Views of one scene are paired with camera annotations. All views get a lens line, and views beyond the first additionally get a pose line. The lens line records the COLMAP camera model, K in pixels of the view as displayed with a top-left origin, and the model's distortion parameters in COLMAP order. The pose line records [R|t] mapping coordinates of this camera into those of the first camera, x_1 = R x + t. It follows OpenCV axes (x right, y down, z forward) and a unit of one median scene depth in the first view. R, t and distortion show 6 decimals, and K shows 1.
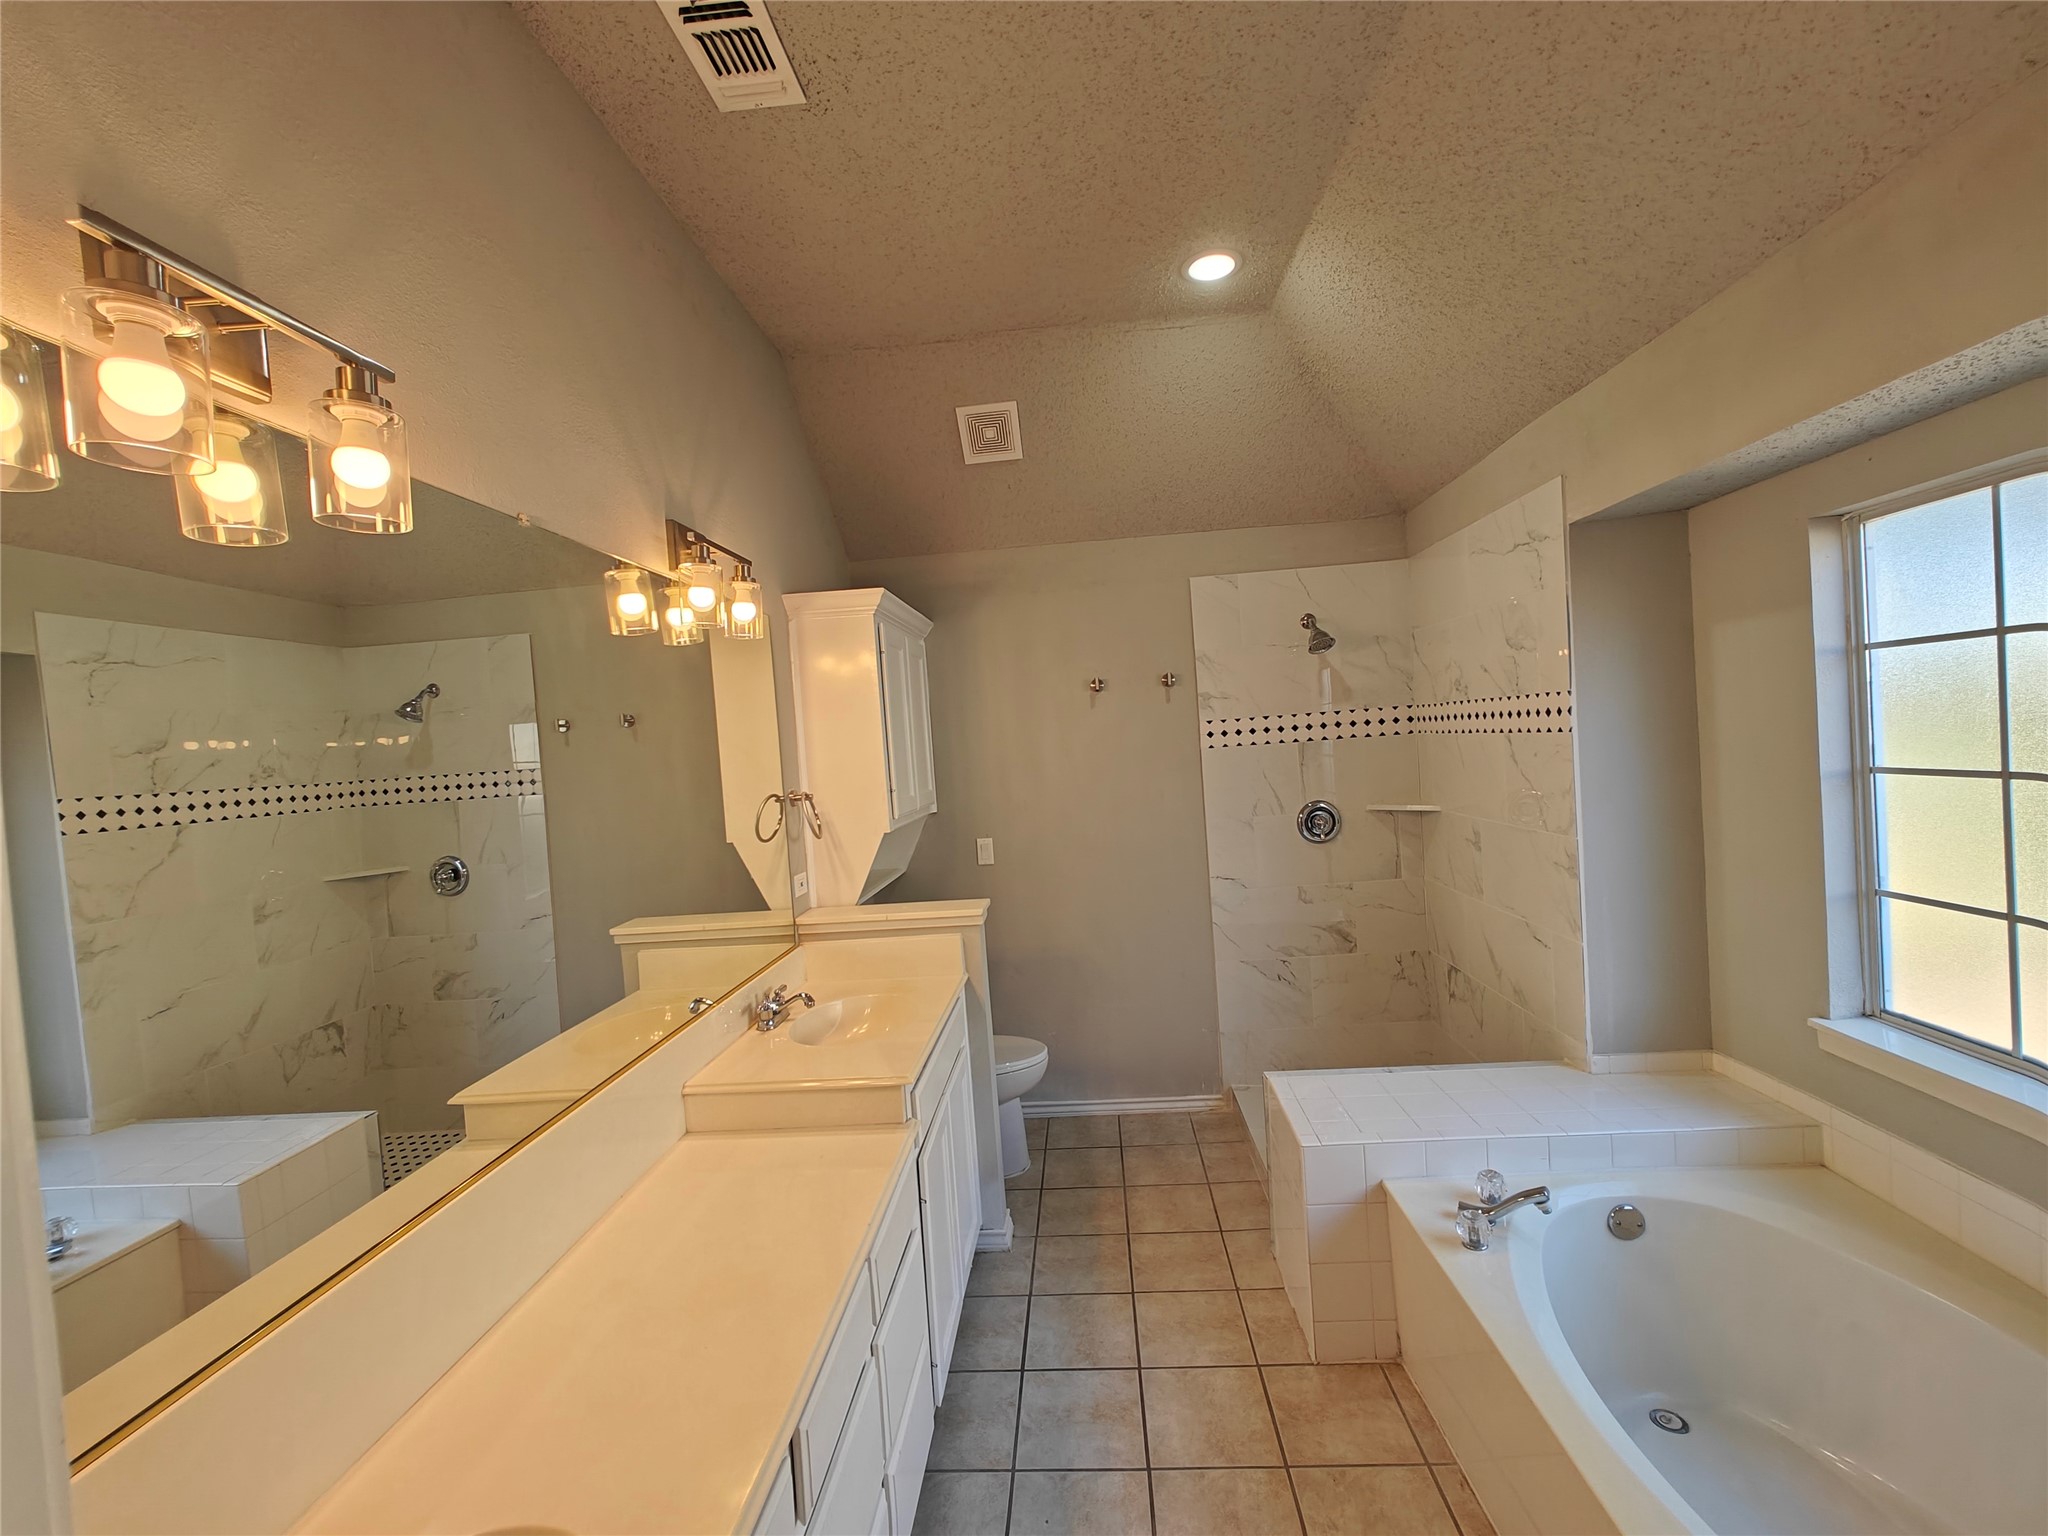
lens RADIAL K [[852.8, 0, 1024.0], [0, 852.8, 768.0], [0, 0, 1]] dist [-0.000145, 0.000362]
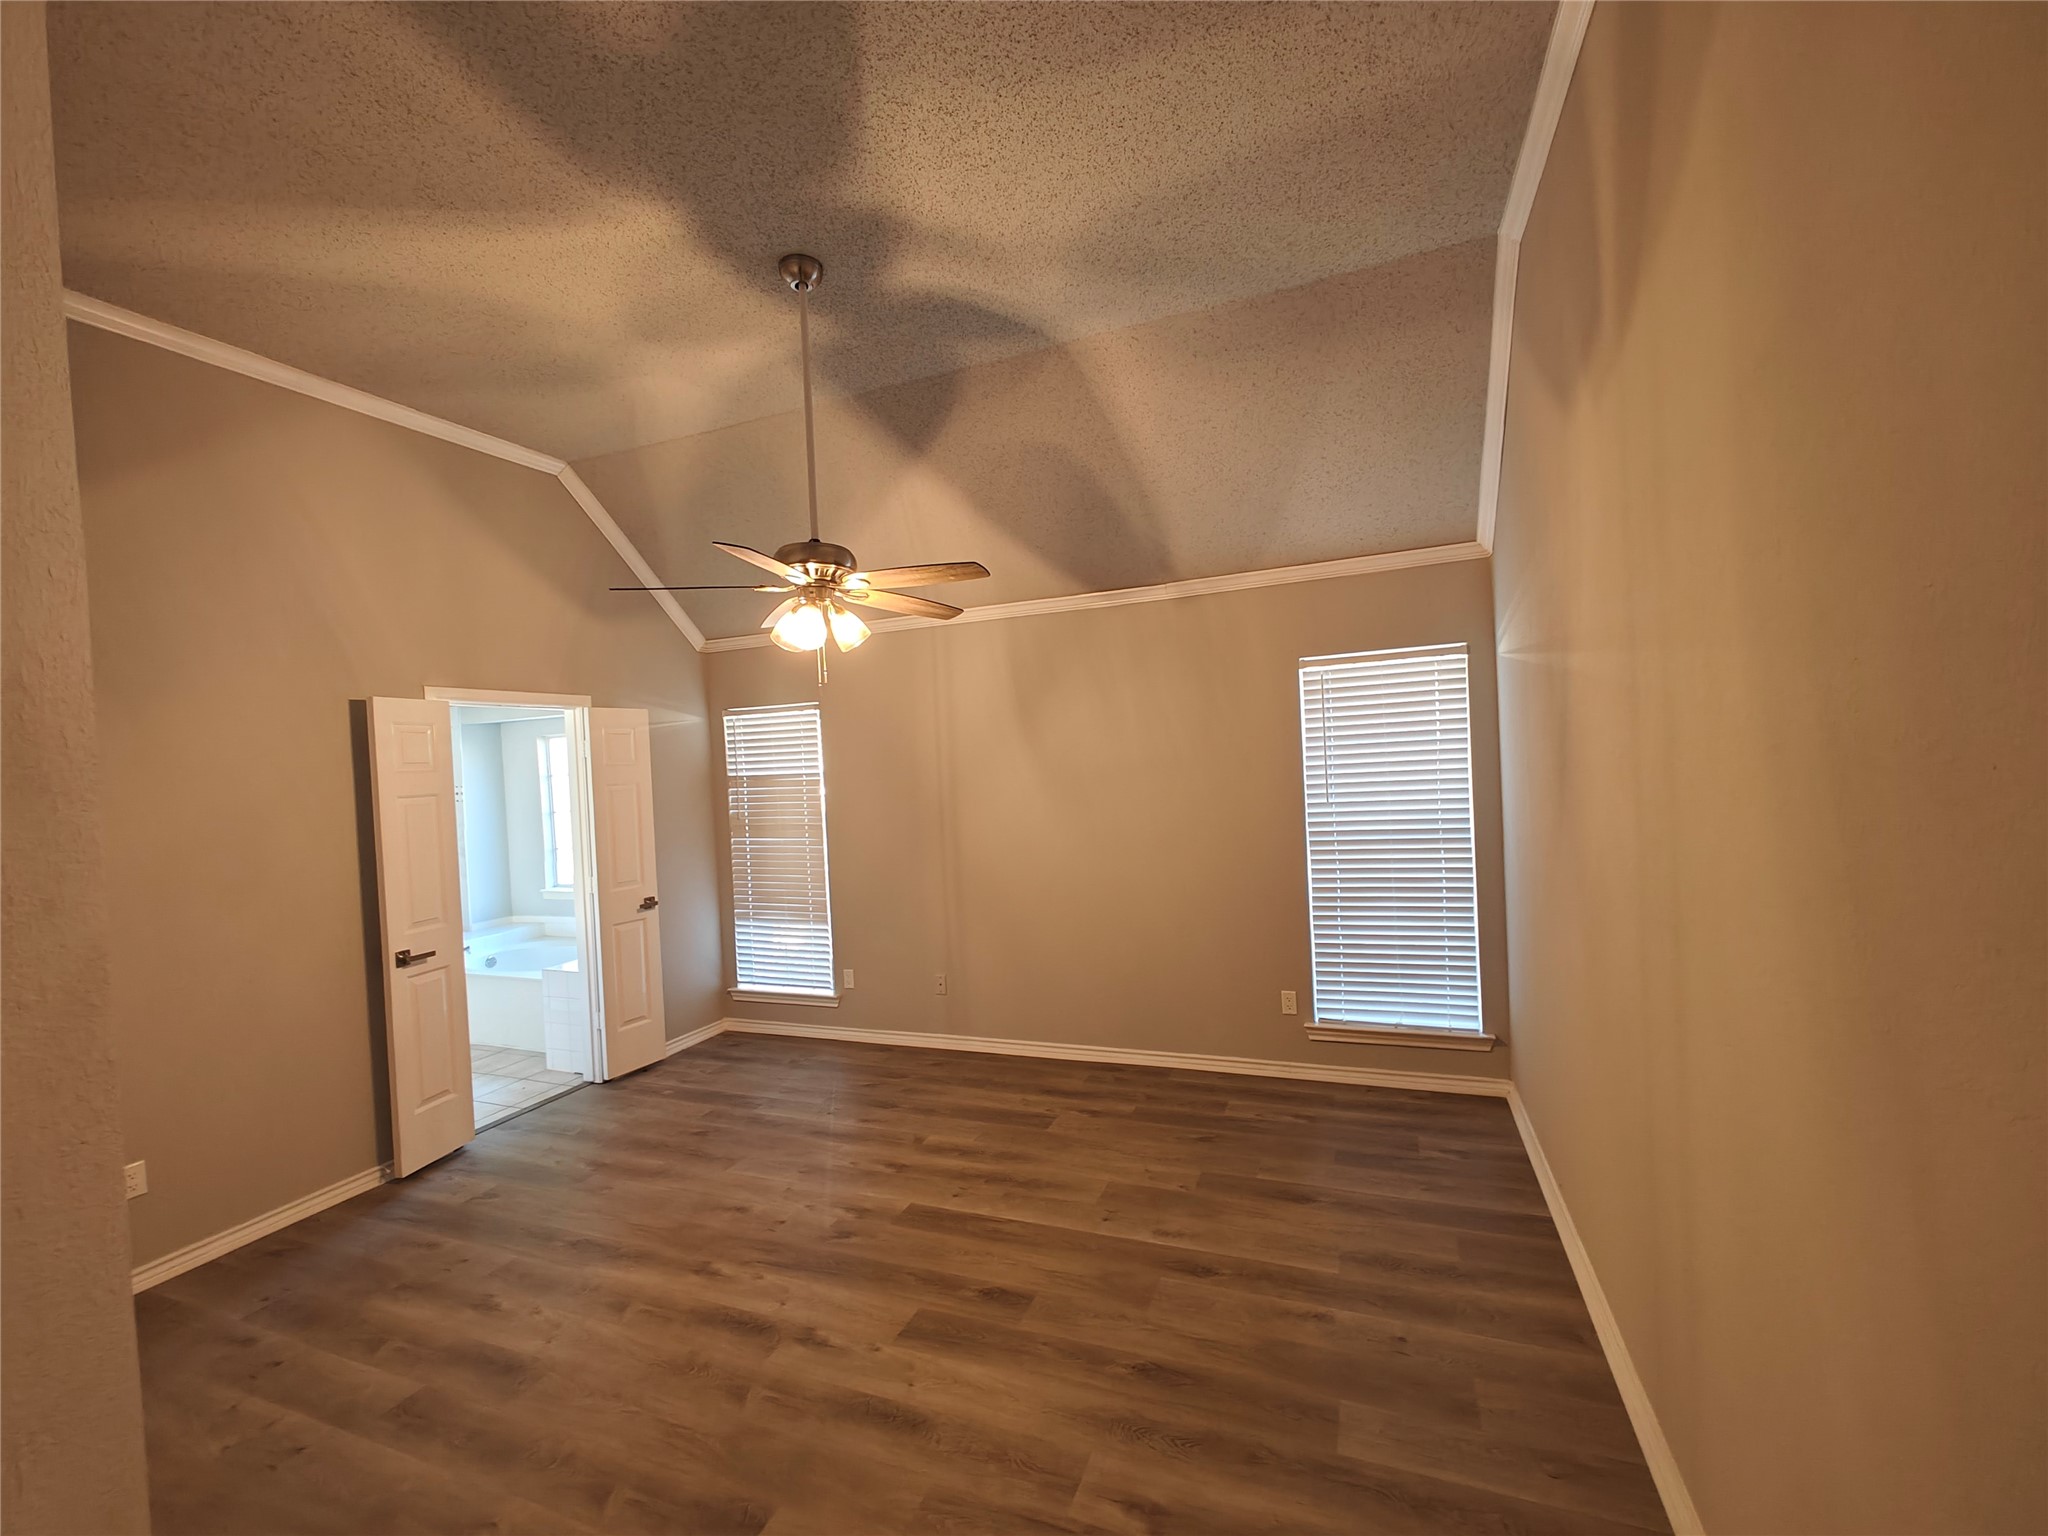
lens RADIAL K [[852.8, 0, 1024.0], [0, 852.8, 768.0], [0, 0, 1]] dist [-0.000145, 0.000362]
pose [[0.305959, 0.039445, 0.951227, -0.952962], [0.063877, 0.996039, -0.061849, 0.082874], [-0.949900, 0.079685, 0.302227, -1.036929]]
